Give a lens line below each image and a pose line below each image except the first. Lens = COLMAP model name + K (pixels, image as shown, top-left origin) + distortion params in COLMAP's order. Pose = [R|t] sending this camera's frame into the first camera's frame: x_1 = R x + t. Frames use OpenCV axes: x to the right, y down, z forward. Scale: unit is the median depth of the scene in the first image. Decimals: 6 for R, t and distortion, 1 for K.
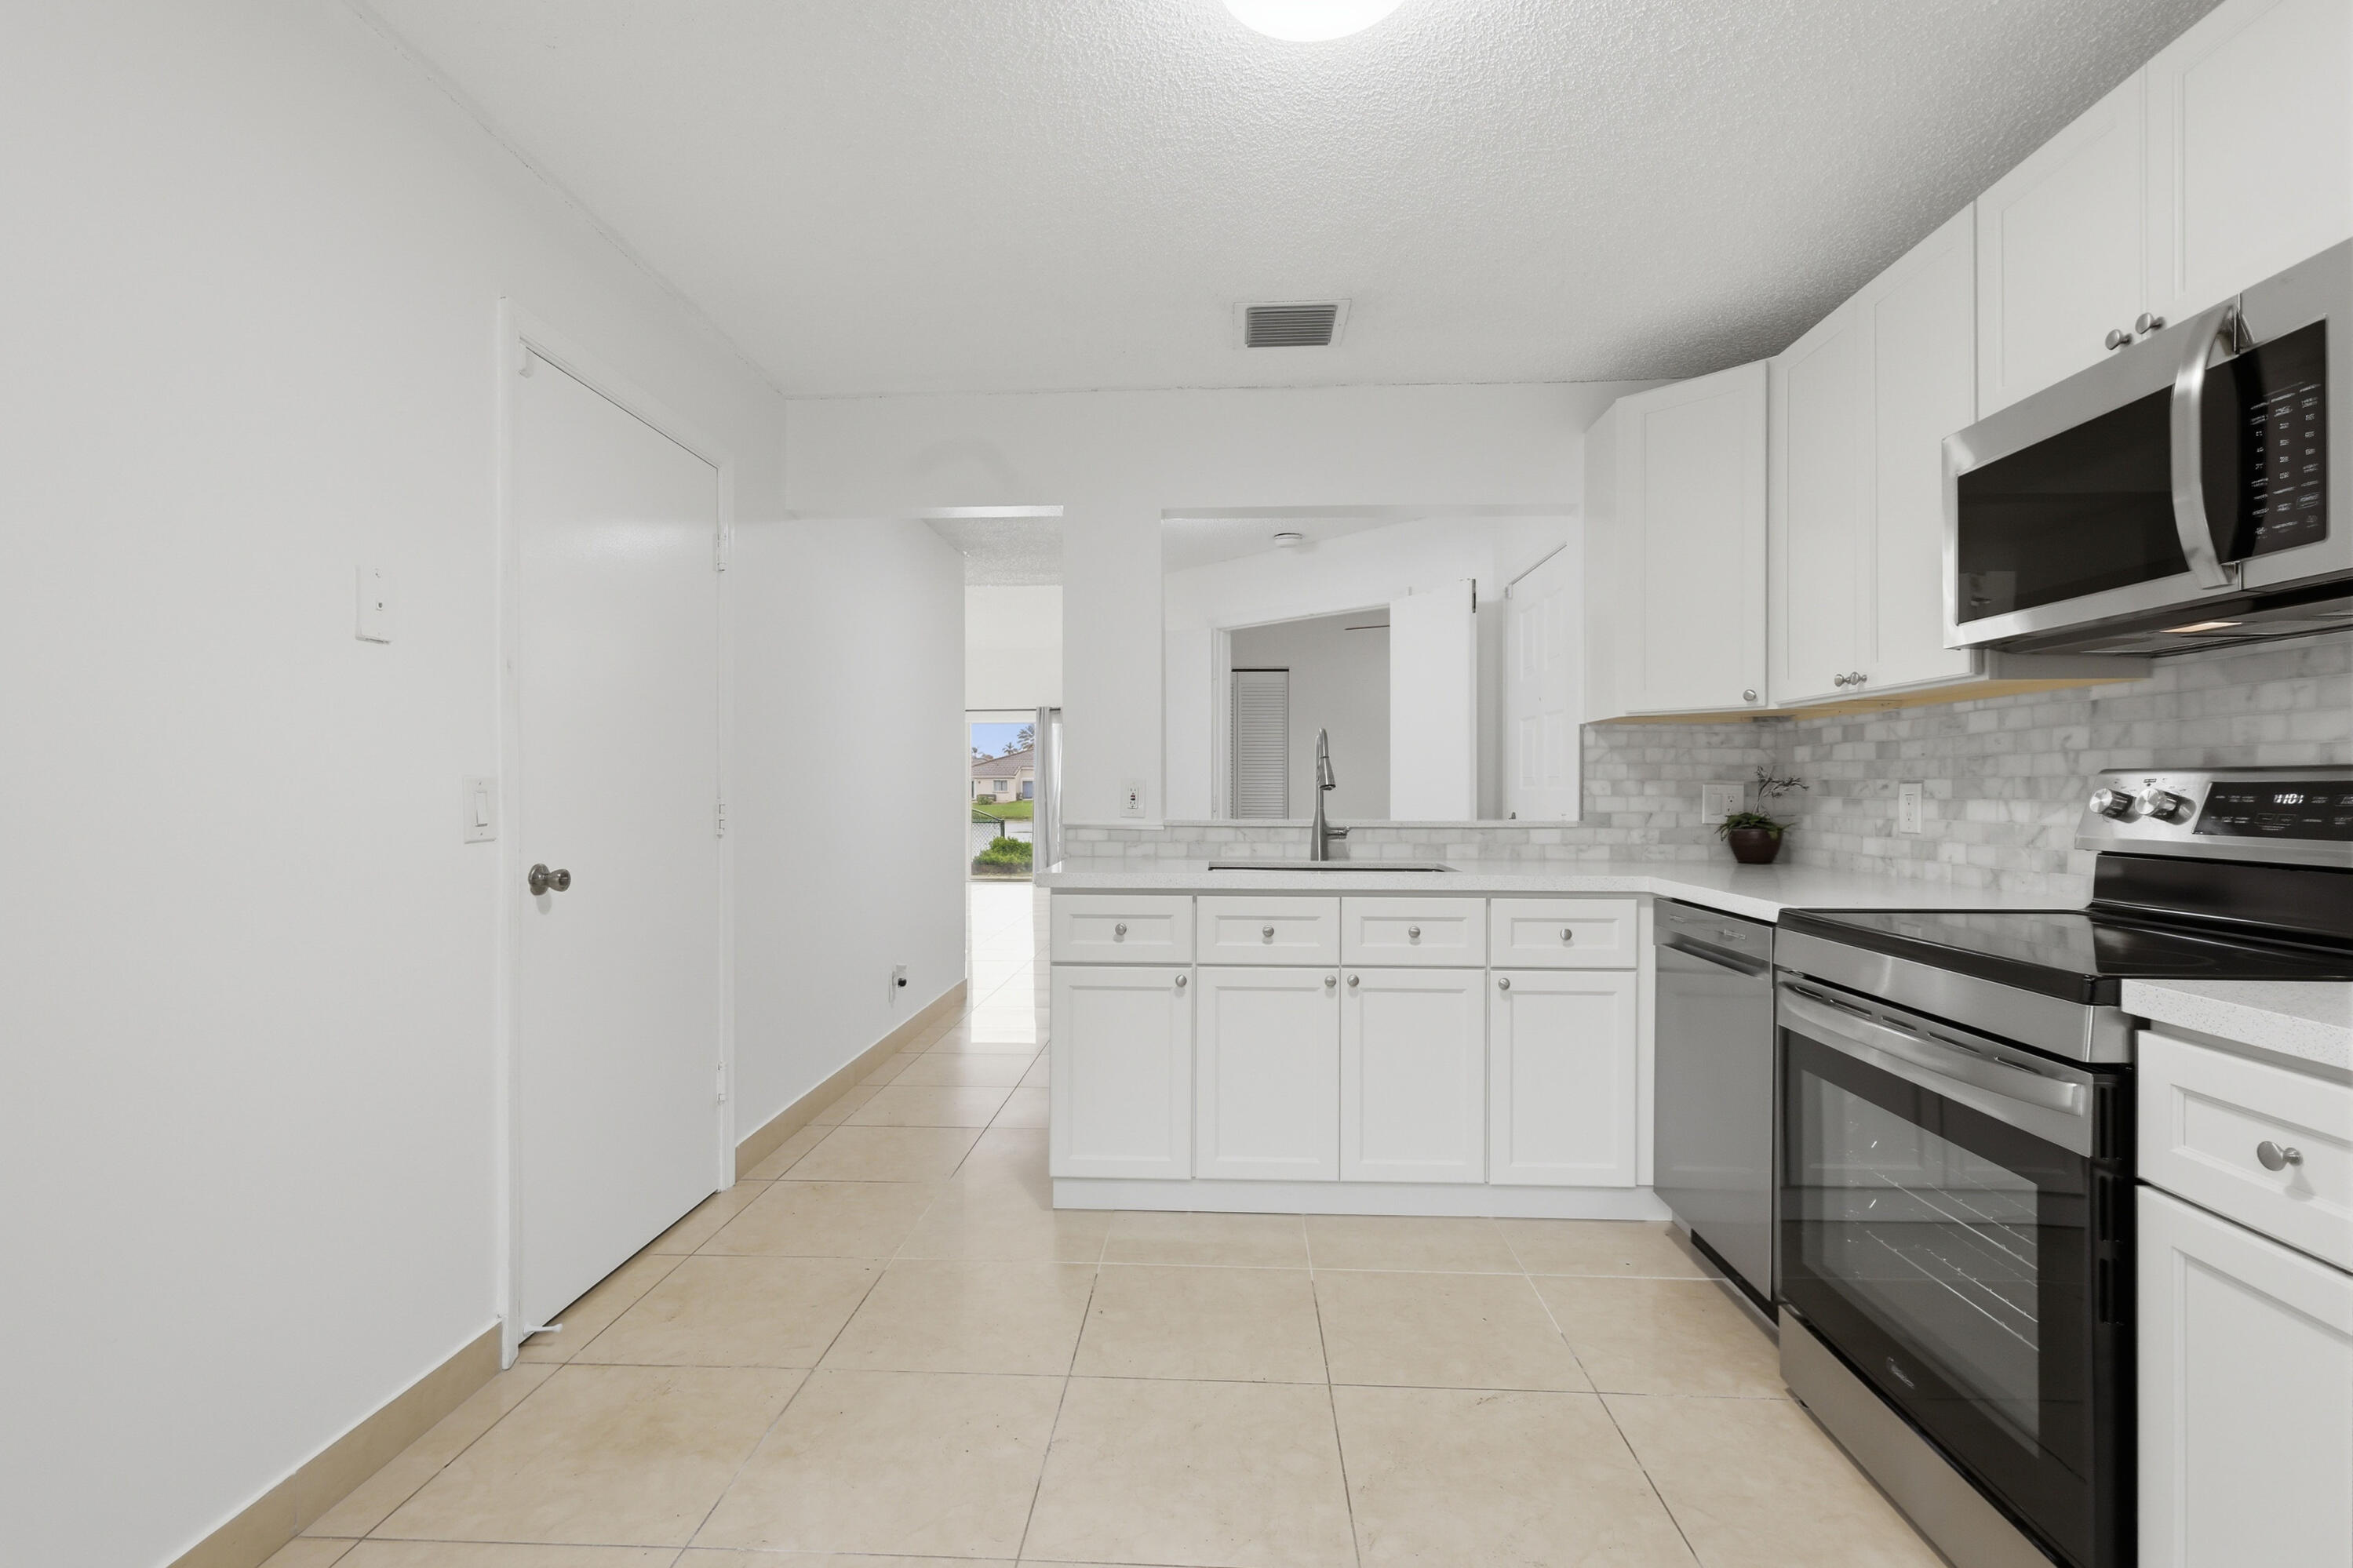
lens RADIAL K [[1091.2, 0, 1176.5], [0, 1091.2, 778.8], [0, 0, 1]] dist [0.000575, -0.000552]
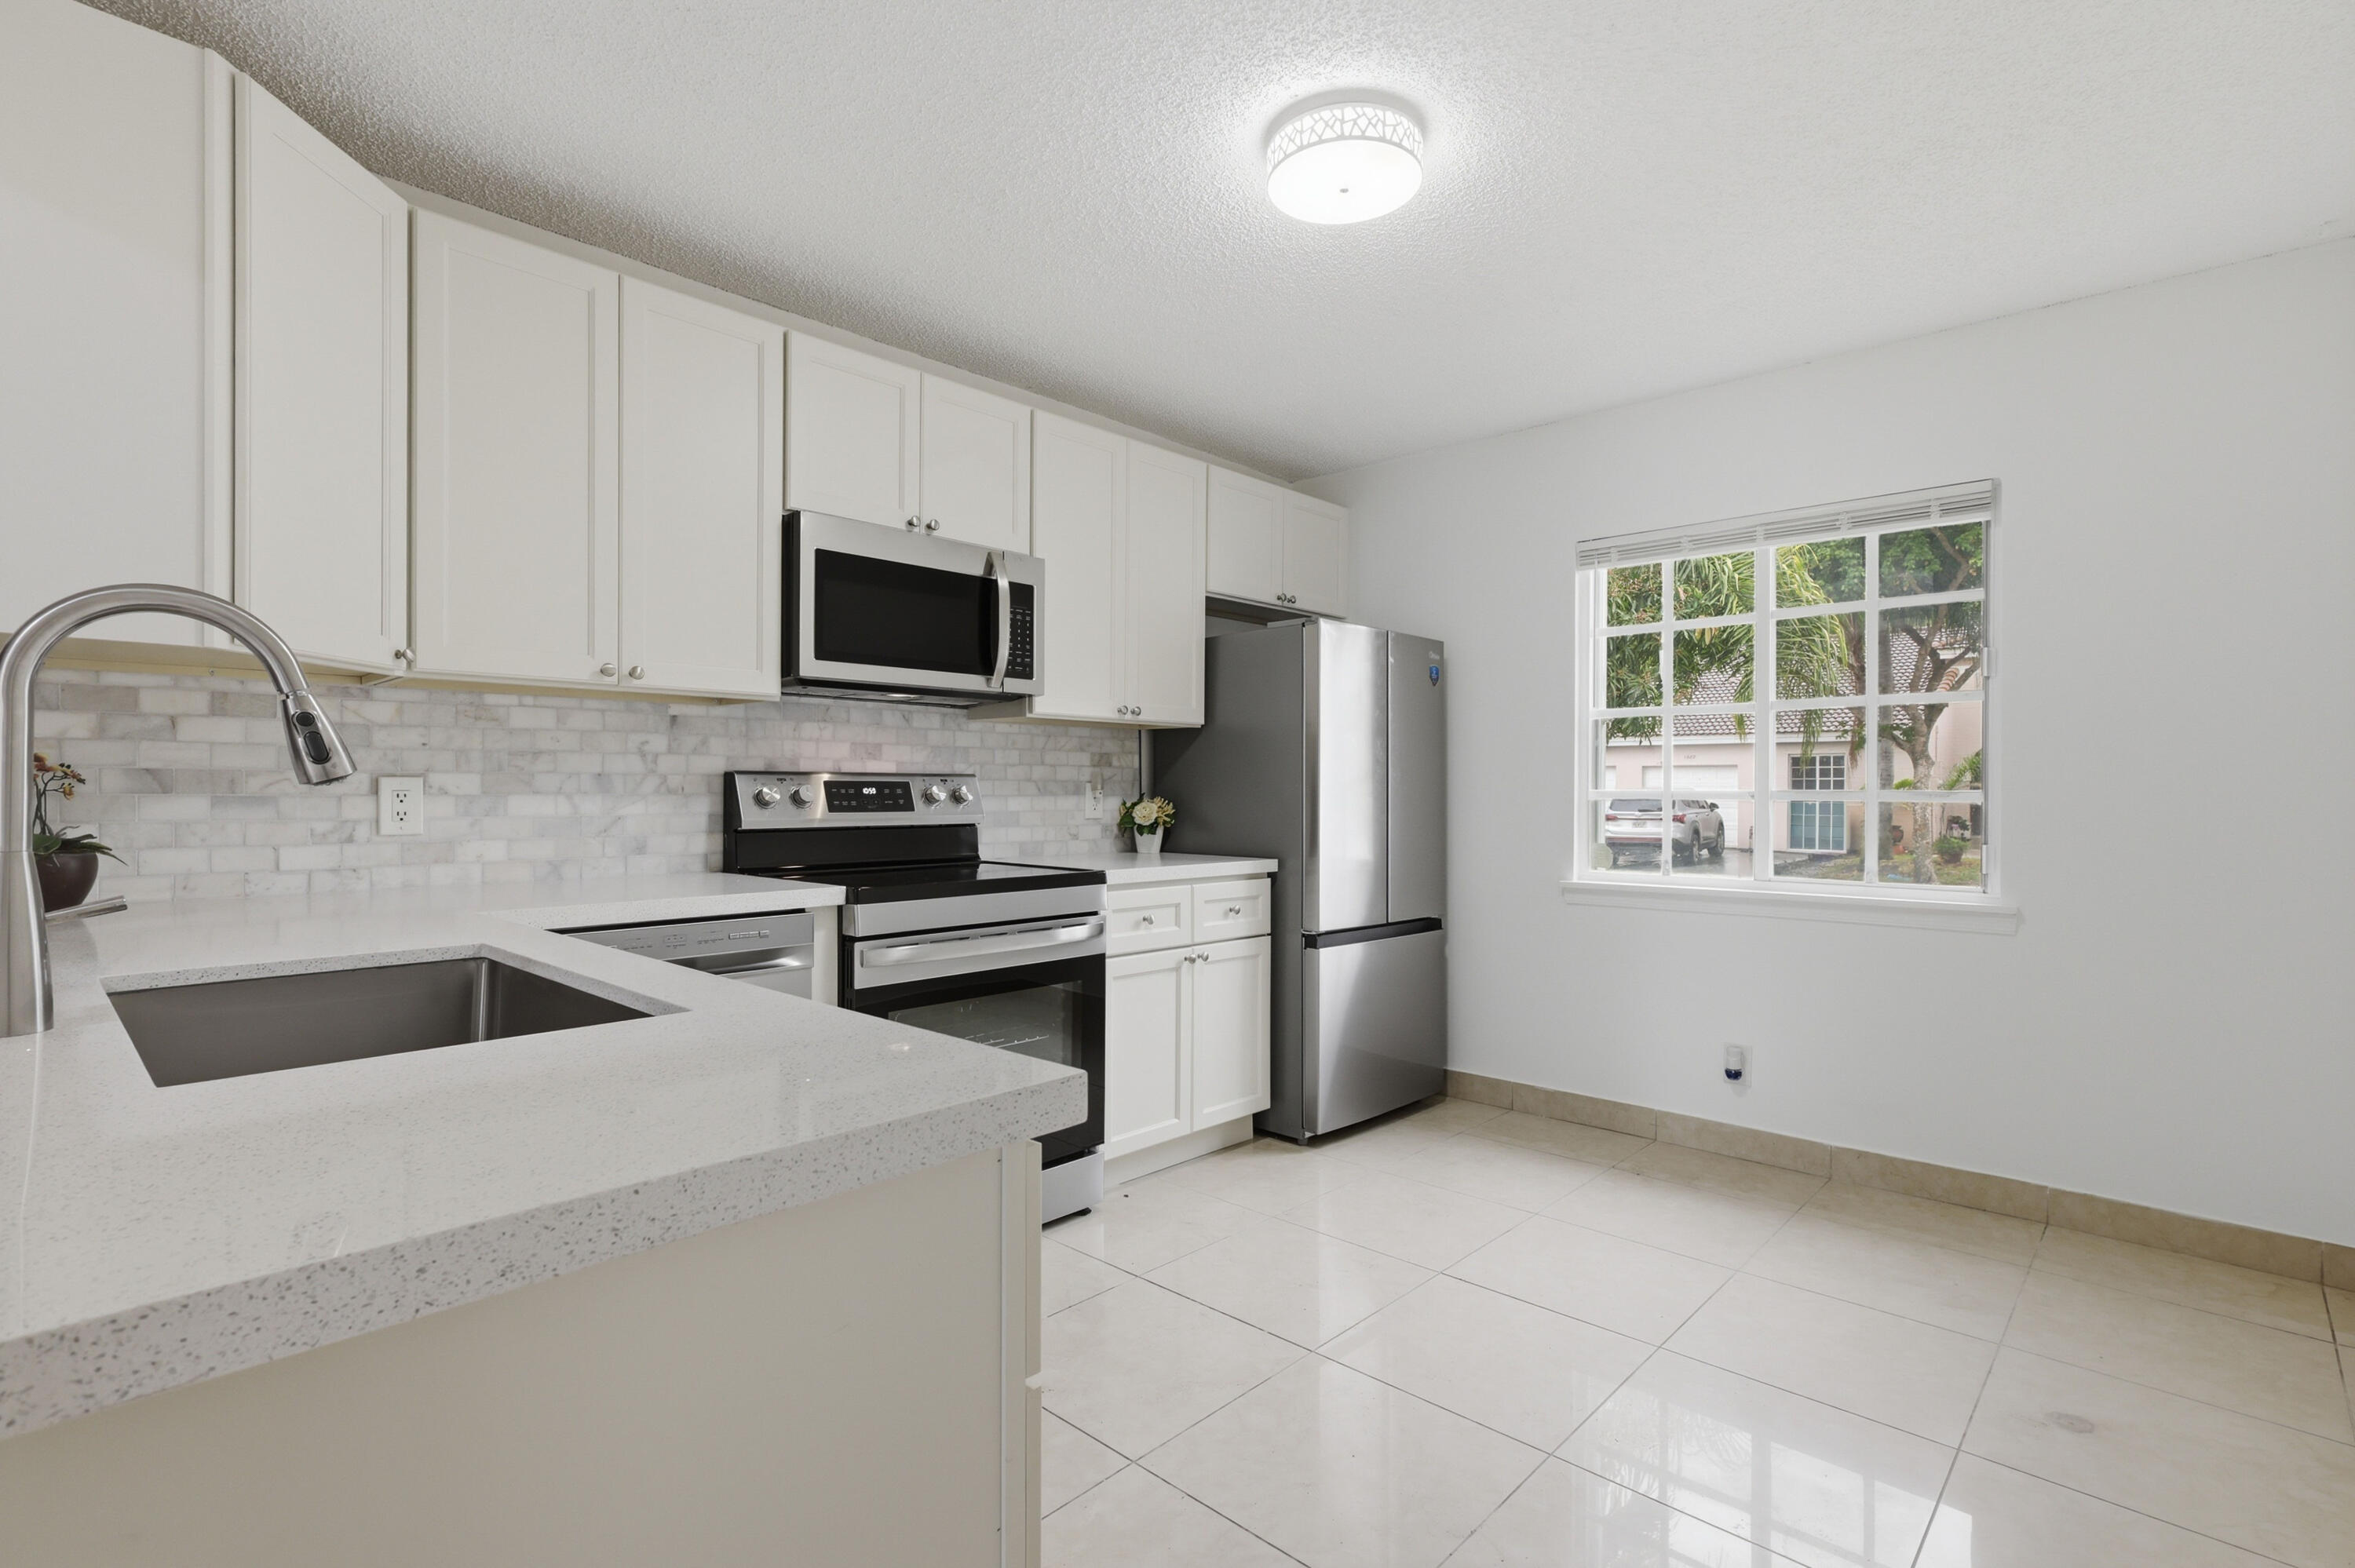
lens RADIAL K [[1101.3, 0, 1177.5], [0, 1101.3, 784.0], [0, 0, 1]] dist [0.001361, 0.000809]
pose [[-0.758489, -0.001550, 0.651684, -0.362098], [-0.010116, 0.999905, -0.009395, 0.011707], [-0.651607, -0.013718, -0.758433, 1.293771]]
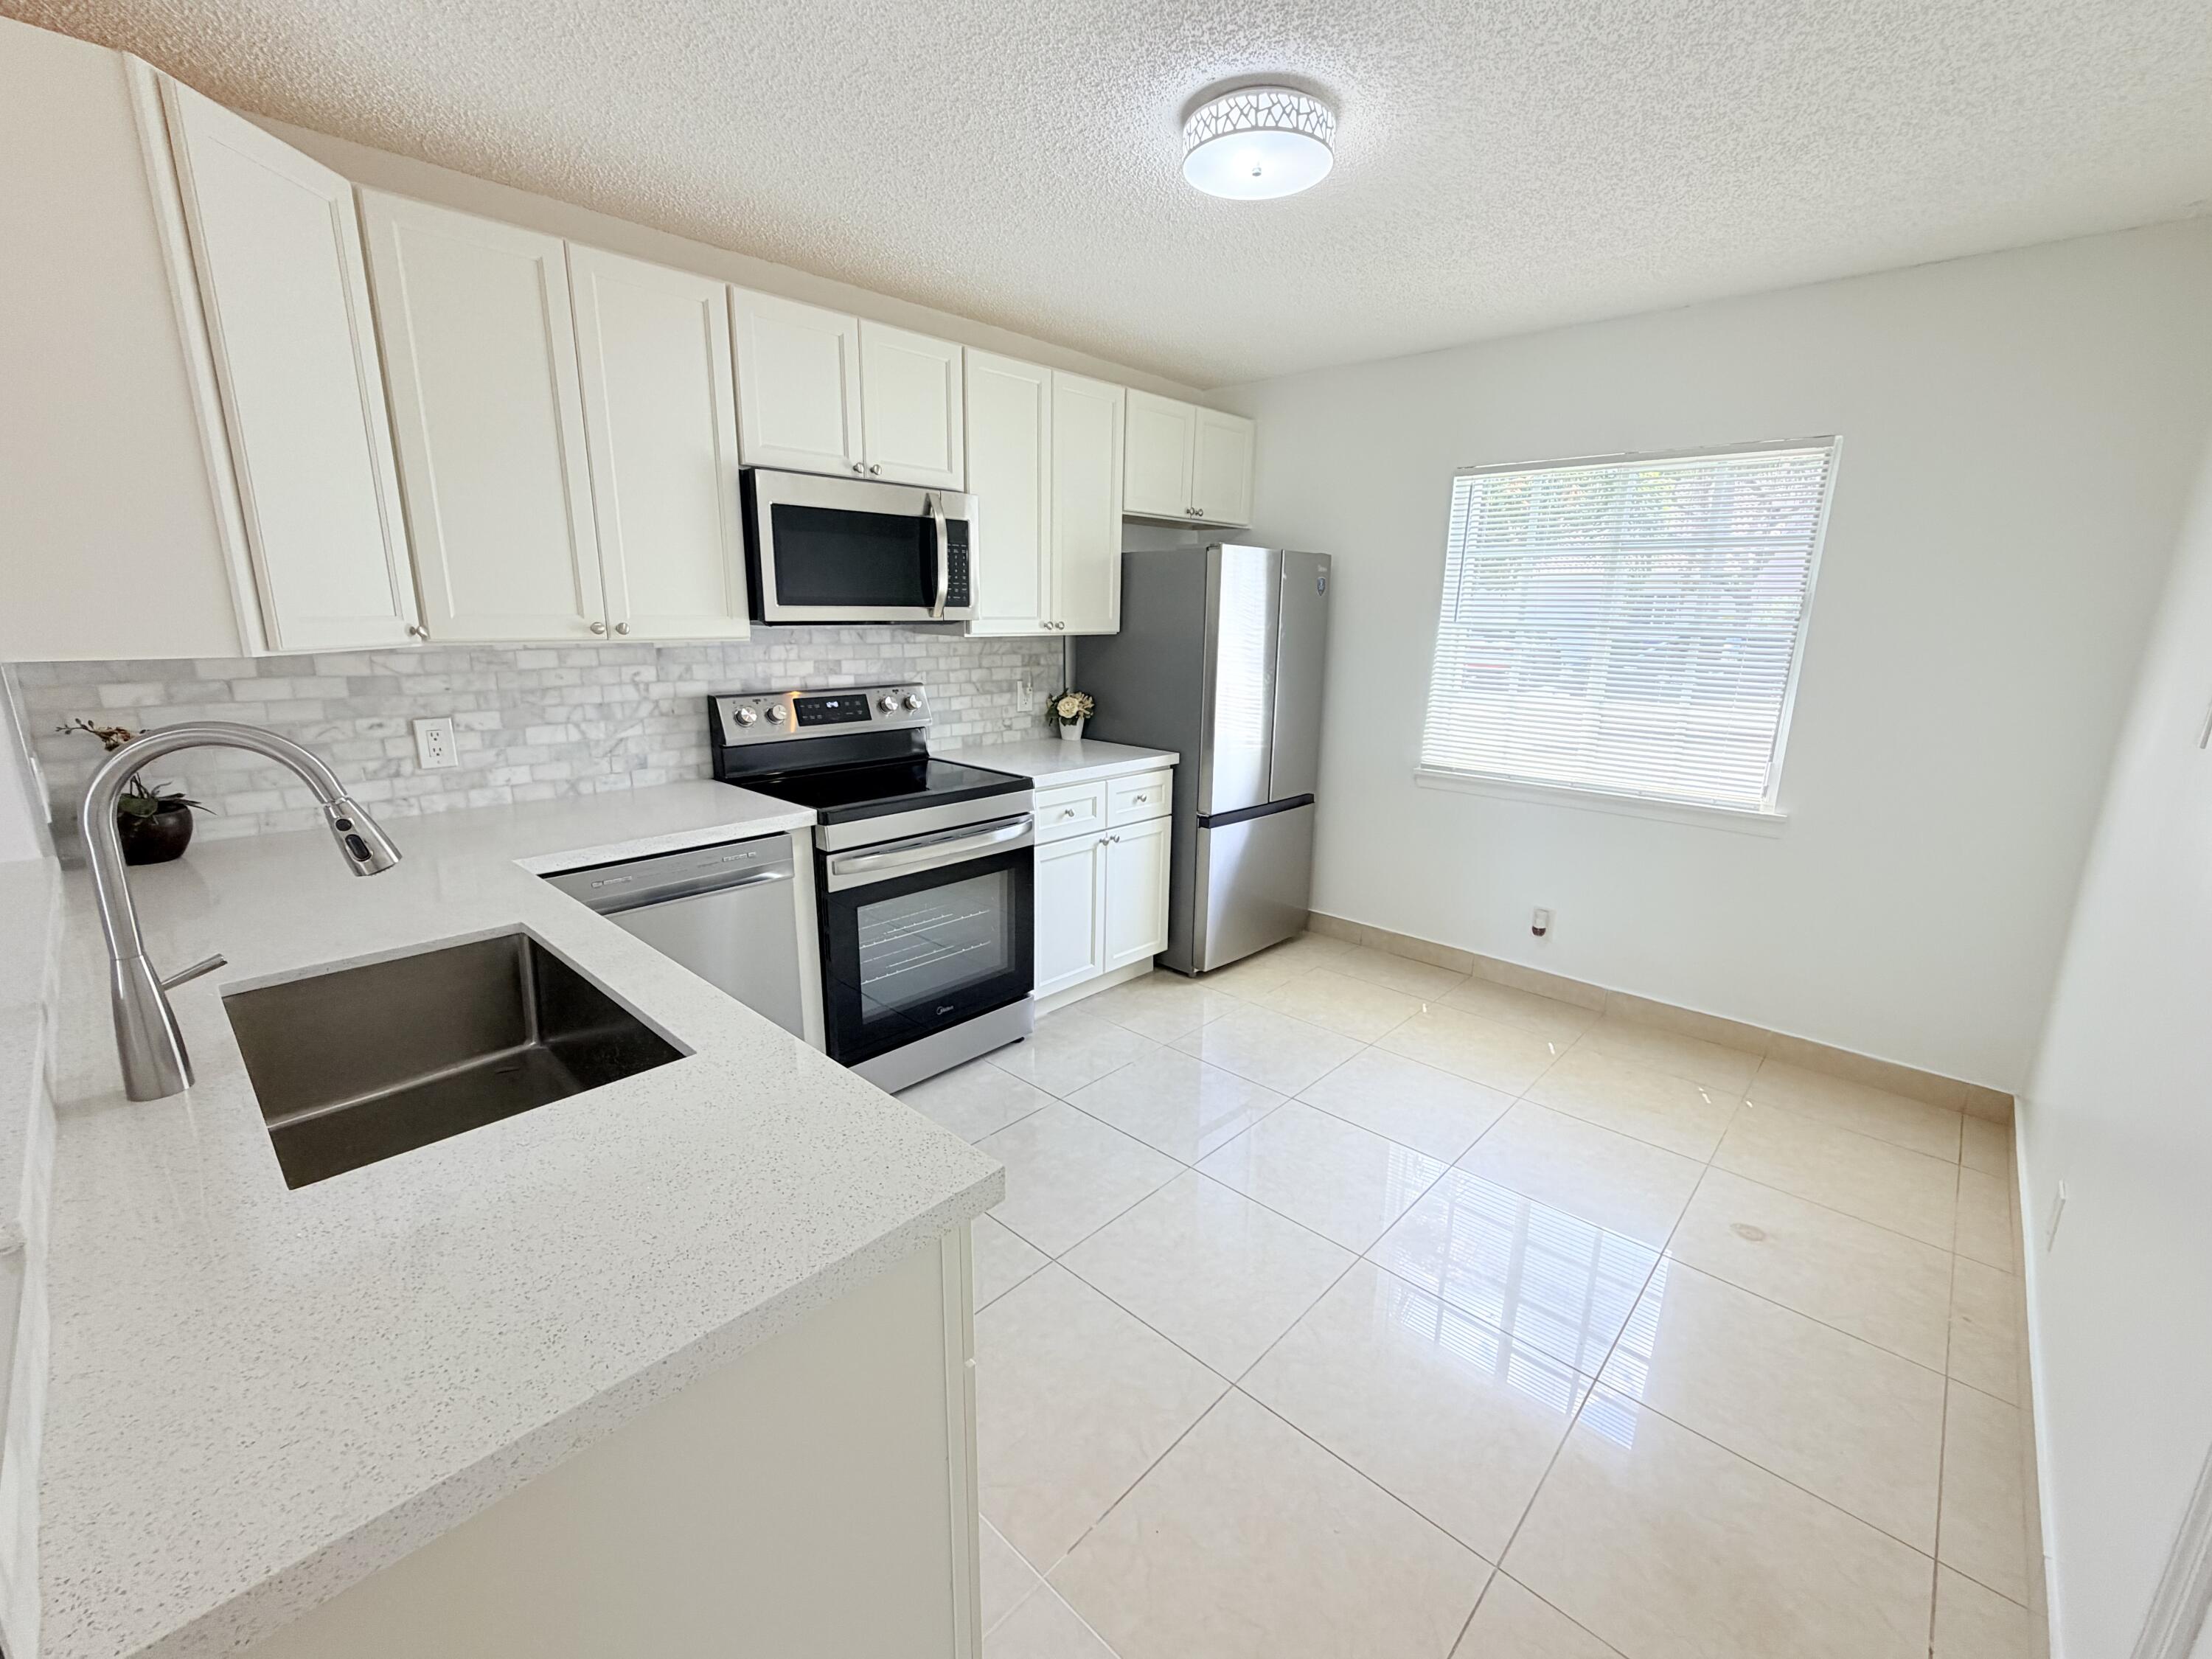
lens RADIAL K [[926.4, 0, 1103.6], [0, 926.4, 822.7], [0, 0, 1]] dist [0.001464, -0.000087]
pose [[-0.759370, -0.160270, 0.630611, -0.361329], [-0.020137, 0.974513, 0.223425, -0.109142], [-0.650347, 0.156964, -0.743243, 1.282231]]
